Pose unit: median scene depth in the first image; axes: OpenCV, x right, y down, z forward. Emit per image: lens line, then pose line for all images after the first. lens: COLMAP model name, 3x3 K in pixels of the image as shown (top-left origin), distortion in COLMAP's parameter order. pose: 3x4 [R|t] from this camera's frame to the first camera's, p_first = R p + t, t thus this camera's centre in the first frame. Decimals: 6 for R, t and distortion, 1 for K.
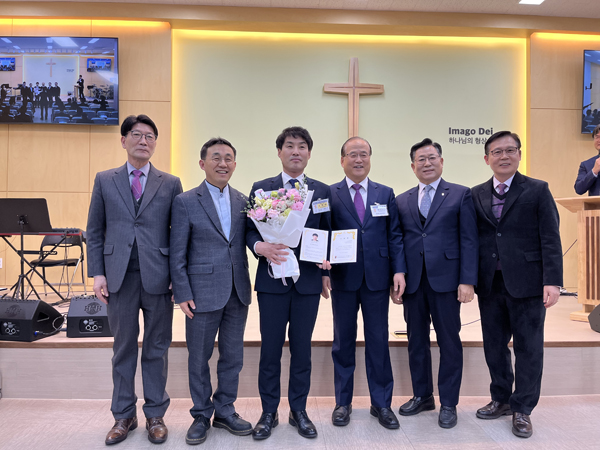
lens RADIAL K [[456.5, 0, 300.0], [0, 456.5, 225.0], [0, 0, 1]] dist [0.066778, -0.101007]
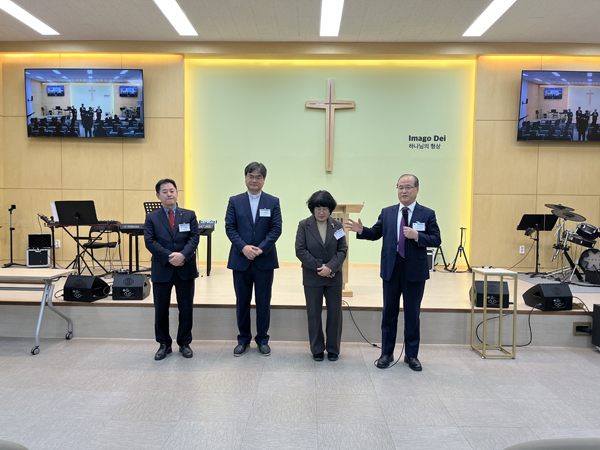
lens RADIAL K [[456.5, 0, 300.0], [0, 456.5, 225.0], [0, 0, 1]] dist [0.066778, -0.101007]
pose [[0.998063, 0.007588, -0.061741, 0.124726], [-0.003088, 0.997353, 0.072653, -0.069687], [0.062129, -0.072322, 0.995444, -0.277065]]
